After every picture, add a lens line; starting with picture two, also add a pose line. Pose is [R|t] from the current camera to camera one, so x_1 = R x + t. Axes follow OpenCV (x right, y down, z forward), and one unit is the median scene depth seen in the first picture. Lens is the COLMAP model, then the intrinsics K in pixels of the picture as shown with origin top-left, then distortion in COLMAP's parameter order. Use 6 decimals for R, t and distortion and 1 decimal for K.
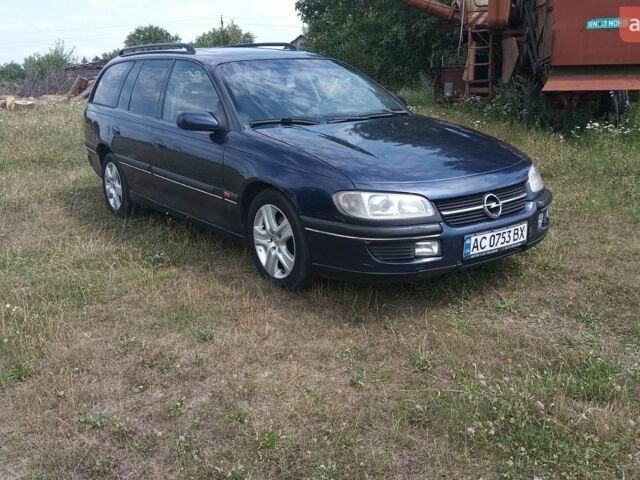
lens RADIAL K [[561.2, 0, 318.2], [0, 561.2, 234.2], [0, 0, 1]] dist [0.030912, -0.062660]
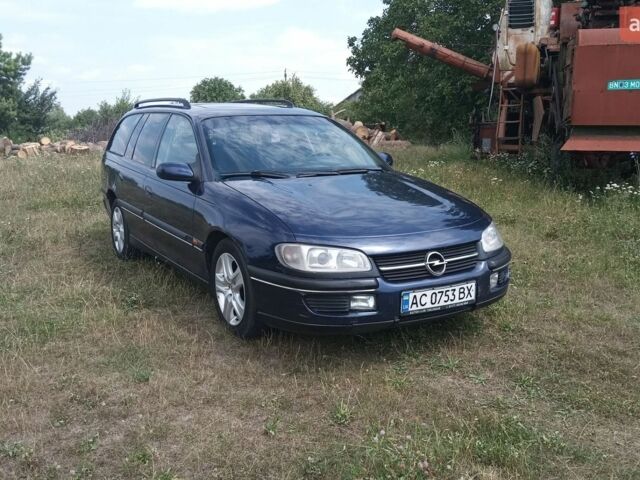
lens RADIAL K [[561.2, 0, 319.7], [0, 561.2, 242.6], [0, 0, 1]] dist [0.030912, -0.062660]
pose [[0.995643, 0.039559, -0.084435, 0.174633], [-0.045627, 0.996419, -0.071188, -0.006264], [0.081316, 0.074730, 0.993883, -0.021694]]
